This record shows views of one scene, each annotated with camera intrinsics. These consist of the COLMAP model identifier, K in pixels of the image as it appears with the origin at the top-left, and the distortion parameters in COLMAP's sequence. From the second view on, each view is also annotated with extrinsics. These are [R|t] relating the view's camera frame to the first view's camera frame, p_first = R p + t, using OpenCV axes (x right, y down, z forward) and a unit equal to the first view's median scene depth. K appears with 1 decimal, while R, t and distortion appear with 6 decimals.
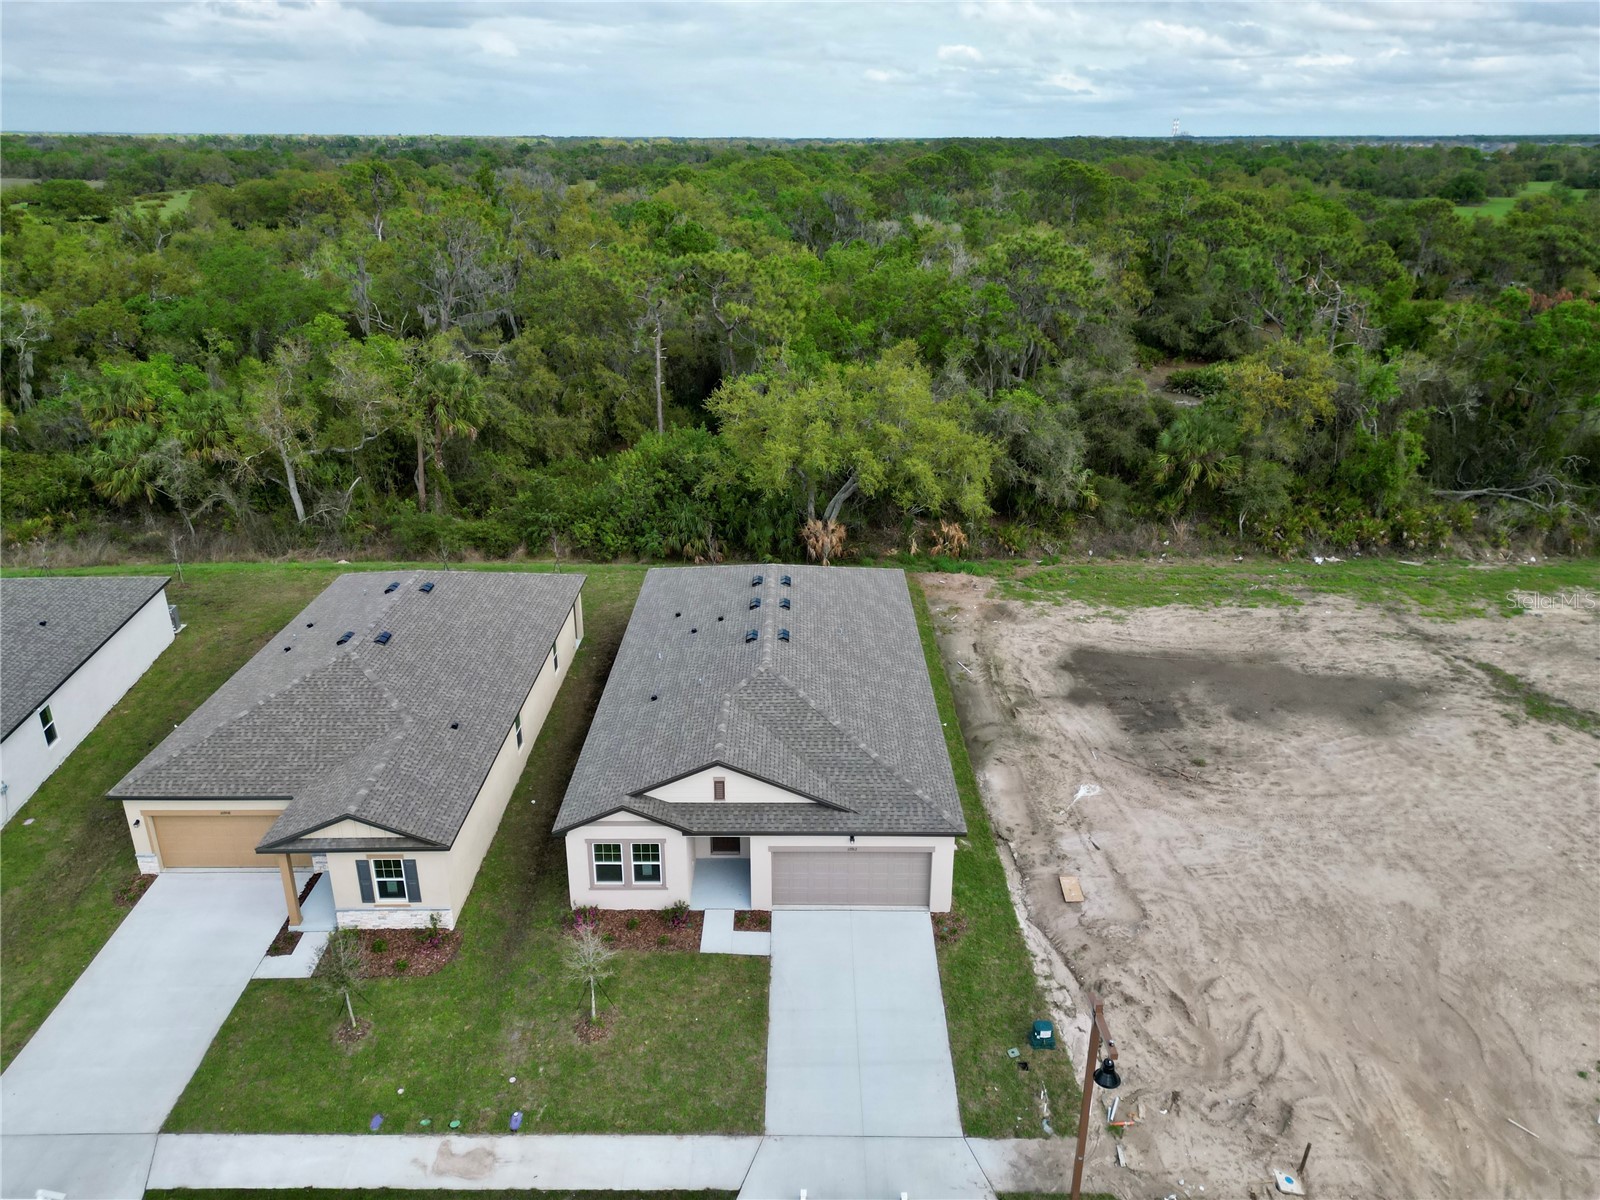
lens RADIAL K [[1142.5, 0, 803.2], [0, 1142.5, 587.8], [0, 0, 1]] dist [0.050021, -0.045215]
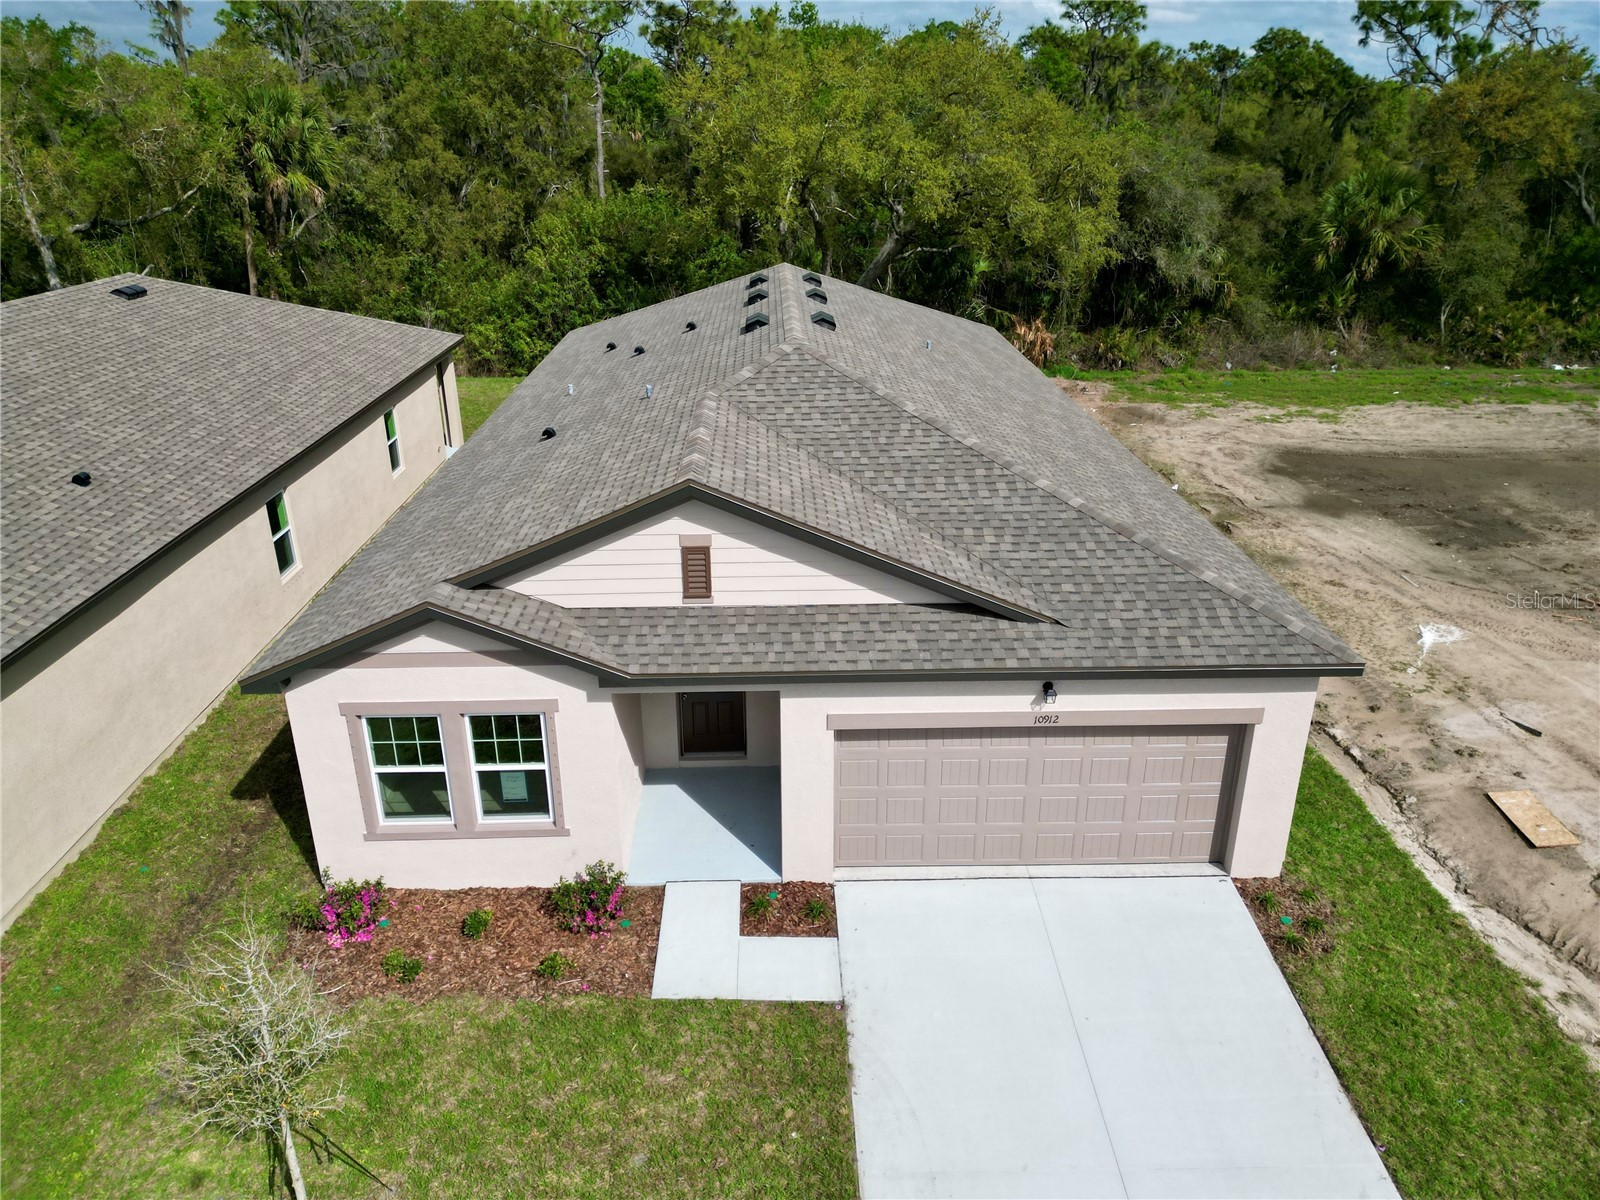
lens RADIAL K [[1142.5, 0, 803.6], [0, 1142.5, 605.4], [0, 0, 1]] dist [0.050021, -0.045215]
pose [[0.999589, -0.016576, 0.023392, -0.046112], [0.015868, 0.999421, 0.030112, 0.174513], [-0.023878, -0.029729, 0.999273, 0.610267]]
